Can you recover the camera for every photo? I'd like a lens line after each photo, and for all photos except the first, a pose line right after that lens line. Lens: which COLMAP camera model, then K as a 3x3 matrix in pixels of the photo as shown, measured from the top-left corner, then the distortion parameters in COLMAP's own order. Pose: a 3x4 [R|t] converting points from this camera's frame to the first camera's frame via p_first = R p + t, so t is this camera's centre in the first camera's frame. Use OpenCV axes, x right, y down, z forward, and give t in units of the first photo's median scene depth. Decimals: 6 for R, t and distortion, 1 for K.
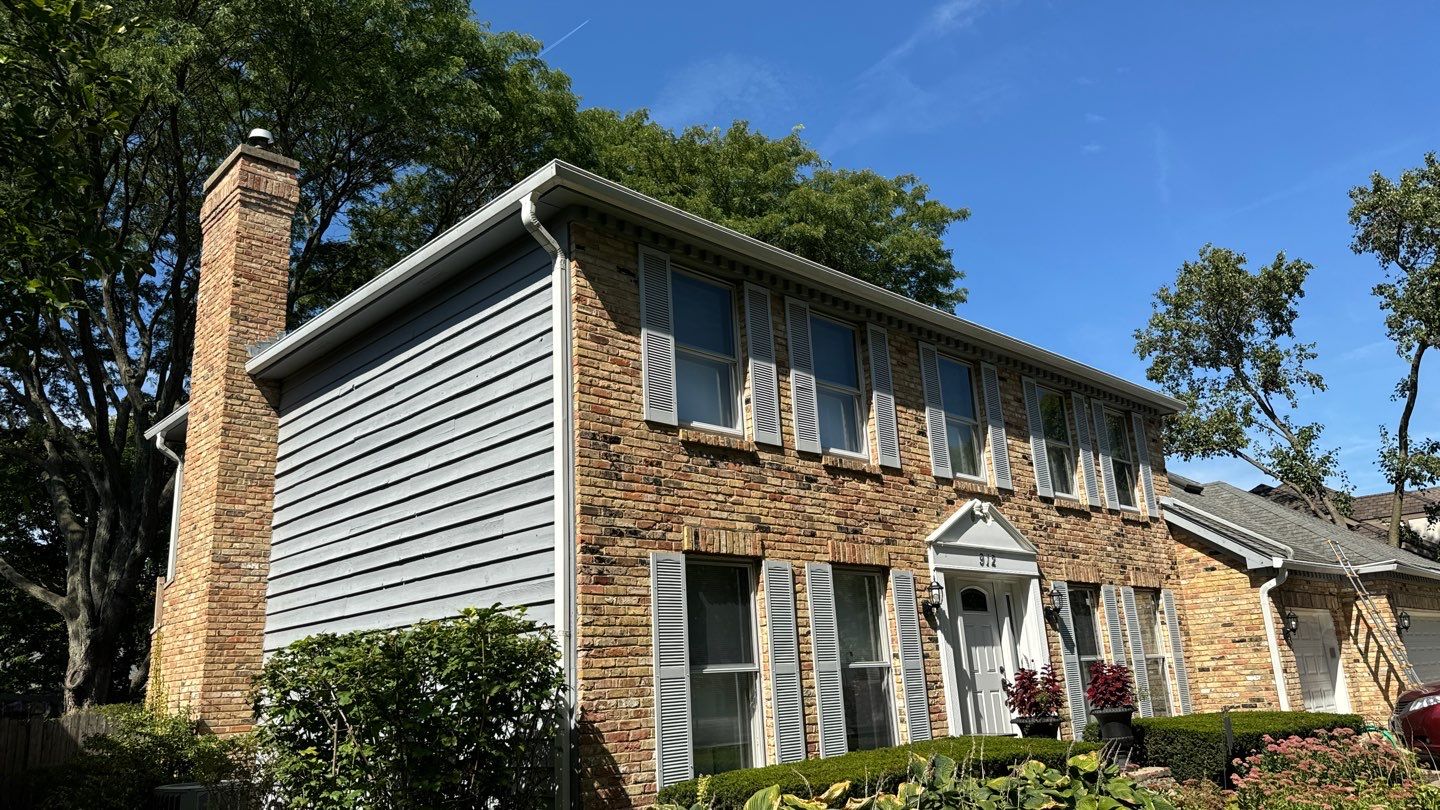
lens RADIAL K [[1024.4, 0, 720.0], [0, 1024.4, 405.0], [0, 0, 1]] dist [0.121497, -0.235138]
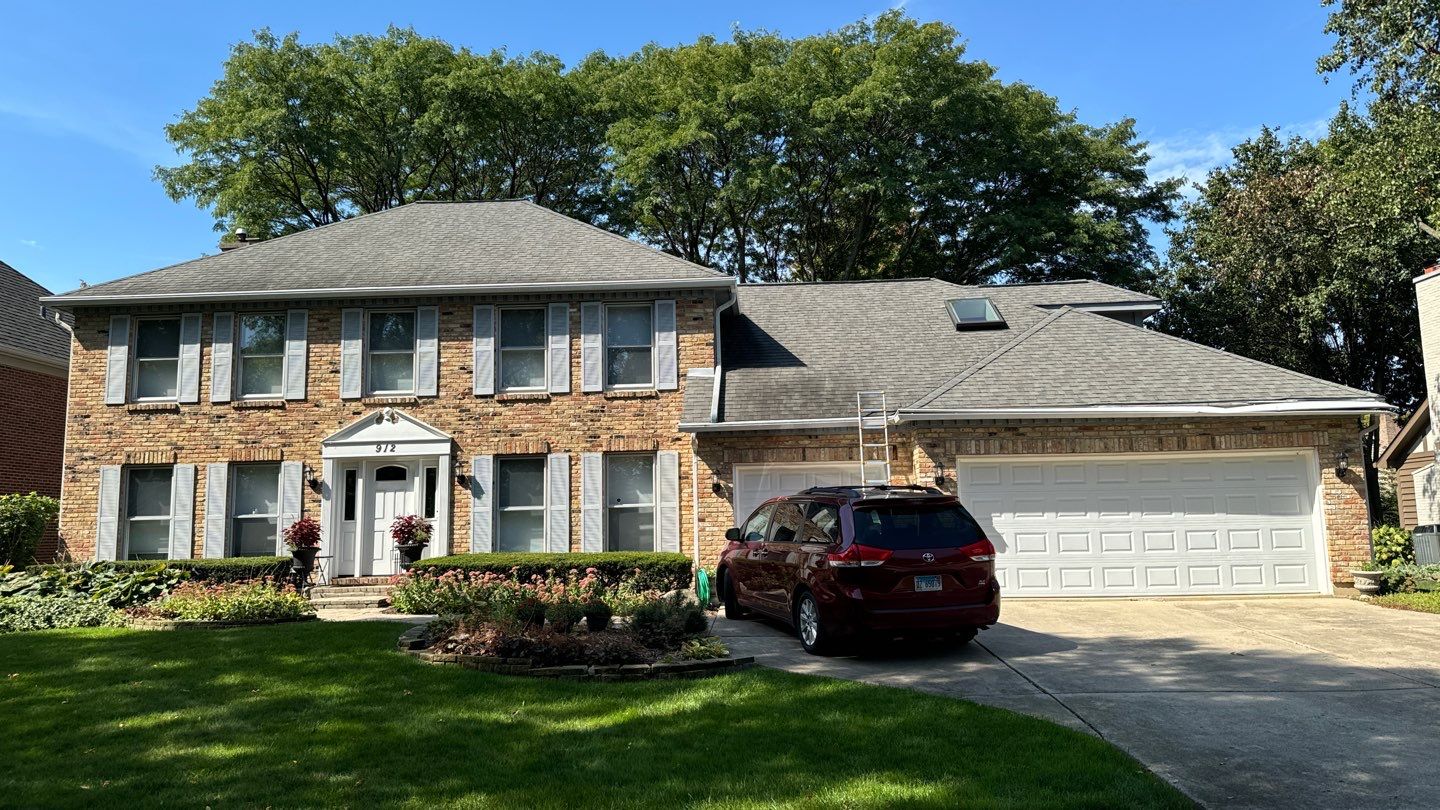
lens RADIAL K [[1024.4, 0, 720.0], [0, 1024.4, 405.0], [0, 0, 1]] dist [0.121497, -0.235138]
pose [[0.674868, -0.055796, -0.735826, 2.041291], [0.184366, 0.978264, 0.094914, 0.041139], [0.714536, -0.199716, 0.670486, 0.408774]]
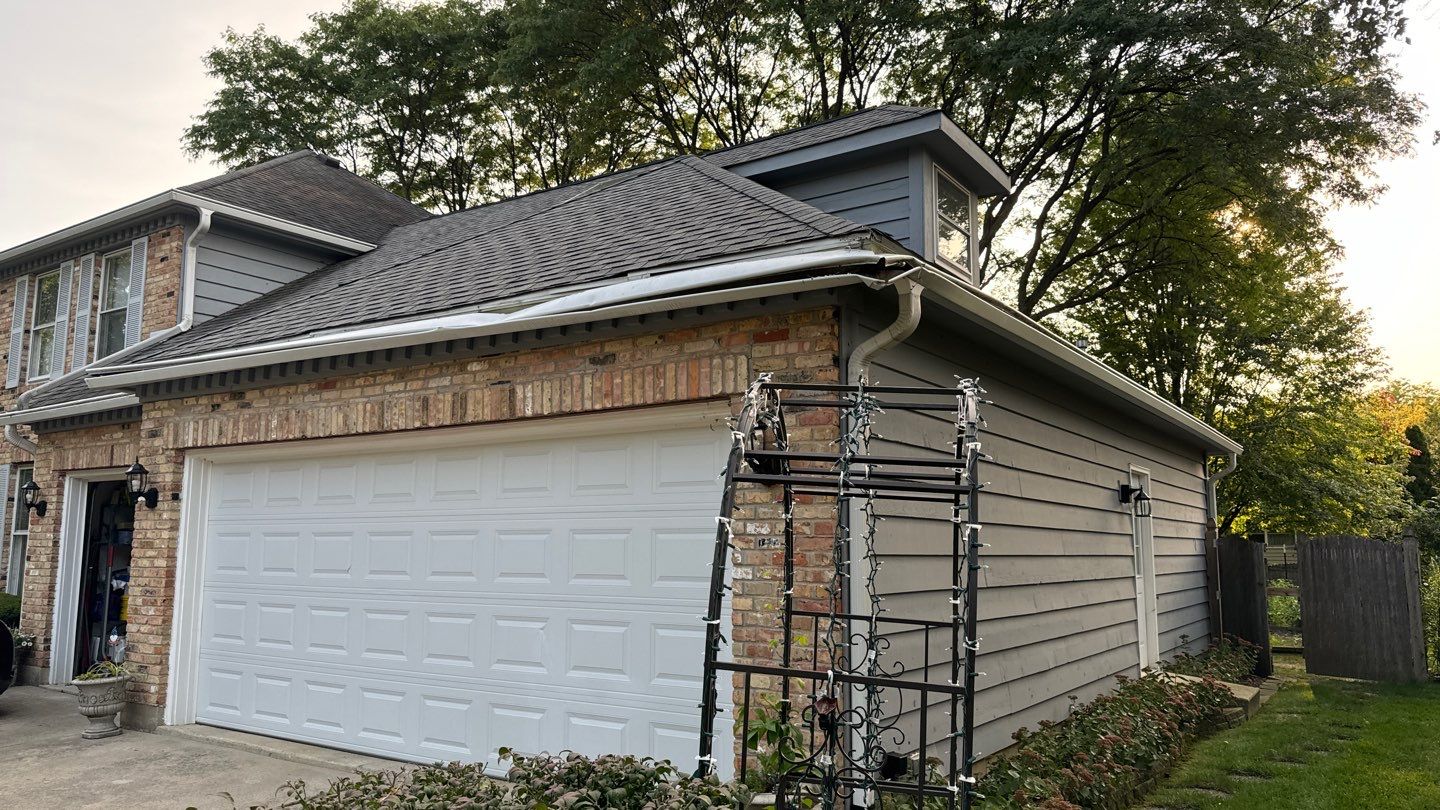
lens RADIAL K [[1024.4, 0, 720.0], [0, 1024.4, 405.0], [0, 0, 1]] dist [0.121497, -0.235138]
pose [[0.191730, -0.083761, -0.977867, 2.029300], [0.250978, 0.967407, -0.033656, 0.438066], [0.948815, -0.238971, 0.206503, 1.972483]]
